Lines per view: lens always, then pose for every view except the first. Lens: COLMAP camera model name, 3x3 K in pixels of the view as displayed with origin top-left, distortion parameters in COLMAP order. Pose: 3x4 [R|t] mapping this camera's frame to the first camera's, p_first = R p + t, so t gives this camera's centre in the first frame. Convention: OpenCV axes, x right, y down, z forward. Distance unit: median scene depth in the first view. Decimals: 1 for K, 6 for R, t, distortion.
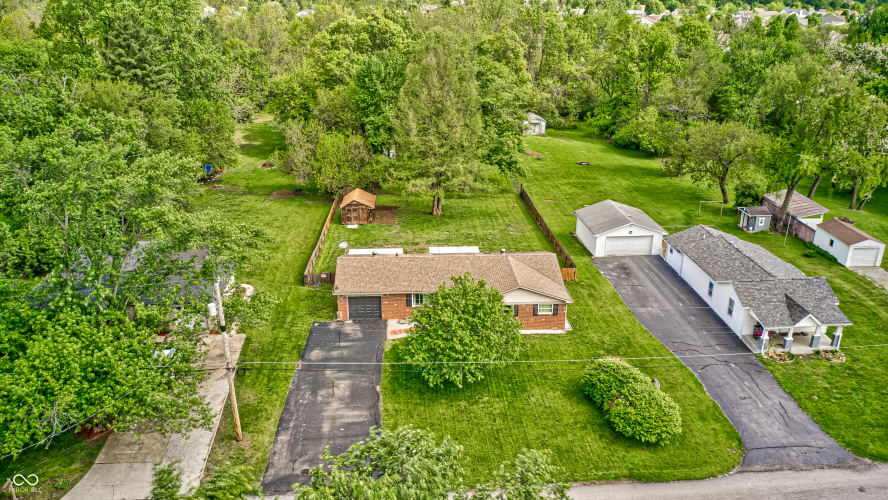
lens RADIAL K [[679.7, 0, 444.1], [0, 679.7, 247.3], [0, 0, 1]] dist [-0.008665, -0.001394]
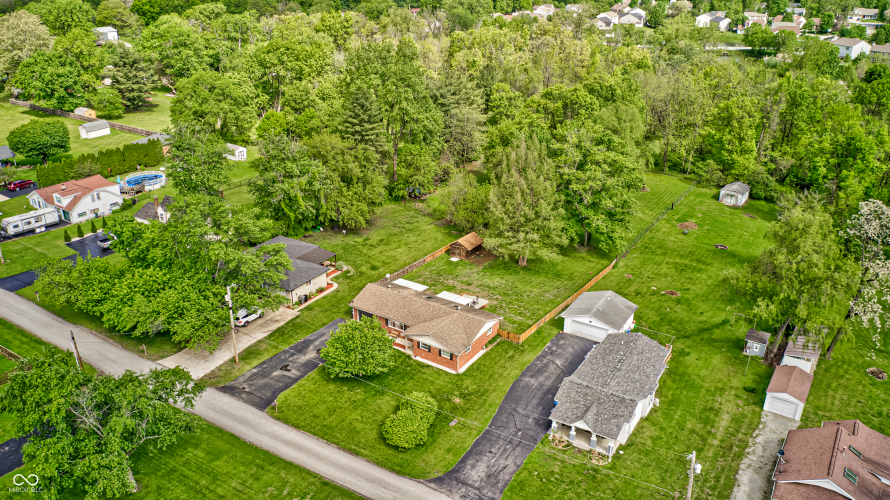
lens RADIAL K [[681.2, 0, 442.9], [0, 681.2, 251.9], [0, 0, 1]] dist [-0.008665, -0.001394]
pose [[0.807471, 0.235389, -0.540909, 0.725081], [-0.214419, 0.971337, 0.102614, -0.224141], [0.549559, 0.033124, 0.834798, -0.204873]]
